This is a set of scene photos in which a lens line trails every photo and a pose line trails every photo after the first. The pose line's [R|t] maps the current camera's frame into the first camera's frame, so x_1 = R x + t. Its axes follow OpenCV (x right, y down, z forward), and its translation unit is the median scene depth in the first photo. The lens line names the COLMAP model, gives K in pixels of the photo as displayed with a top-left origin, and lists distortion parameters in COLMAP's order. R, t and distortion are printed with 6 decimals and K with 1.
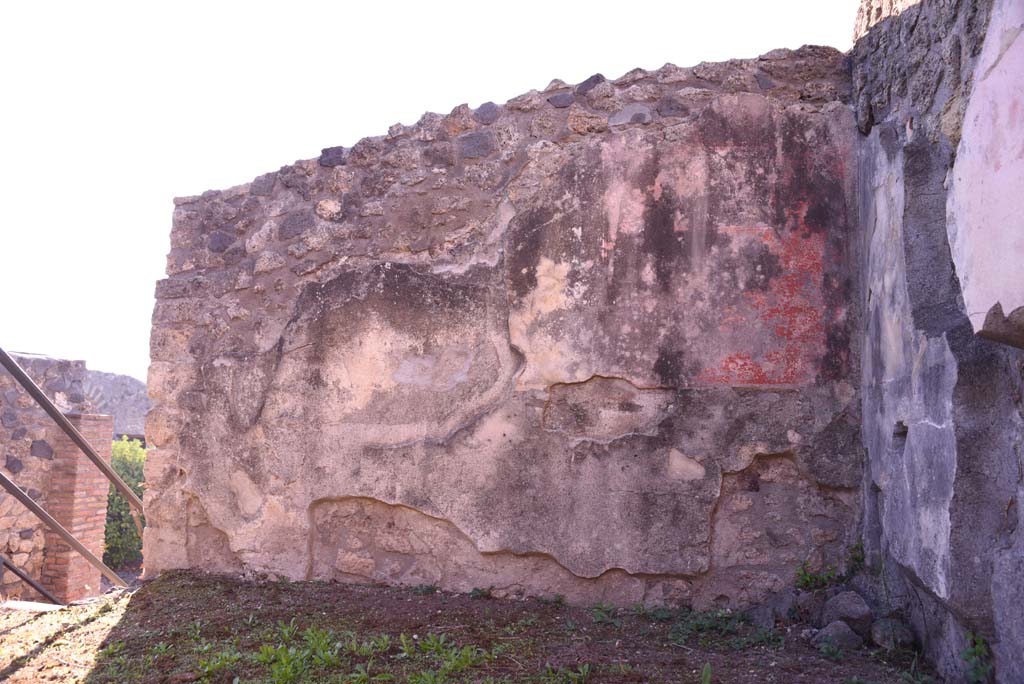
lens RADIAL K [[700.6, 0, 507.9], [0, 700.6, 346.3], [0, 0, 1]] dist [-0.131634, 0.095278]
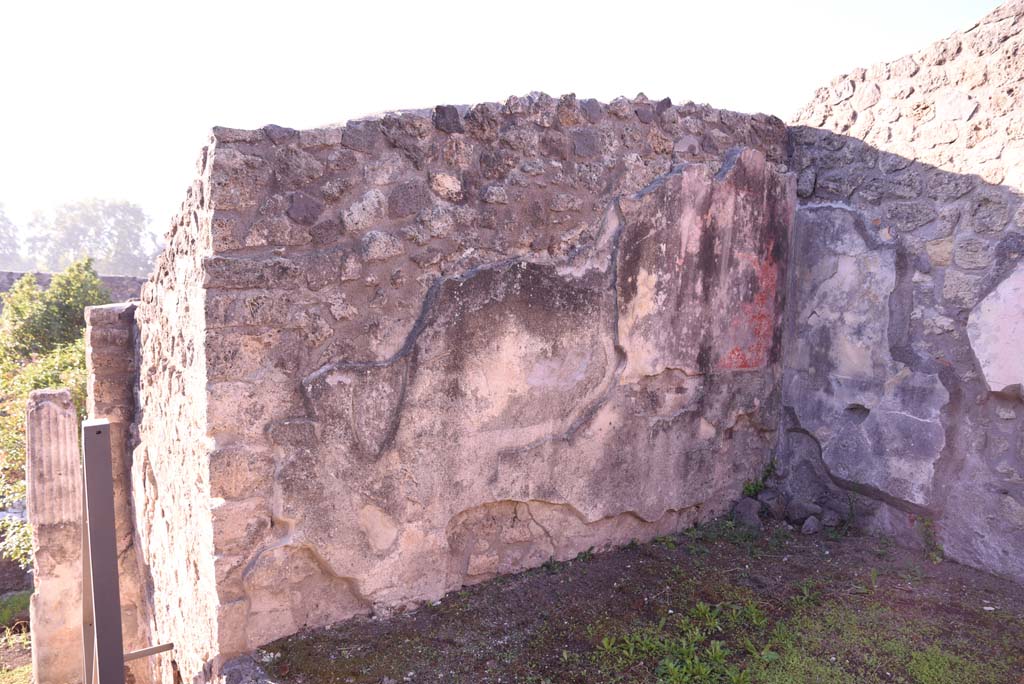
lens RADIAL K [[700.6, 0, 514.5], [0, 700.6, 349.6], [0, 0, 1]] dist [-0.131634, 0.095278]
pose [[0.666243, -0.082848, 0.741119, -0.919821], [-0.110874, 0.971760, 0.208303, -0.206991], [-0.737447, -0.220951, 0.638242, 0.388293]]
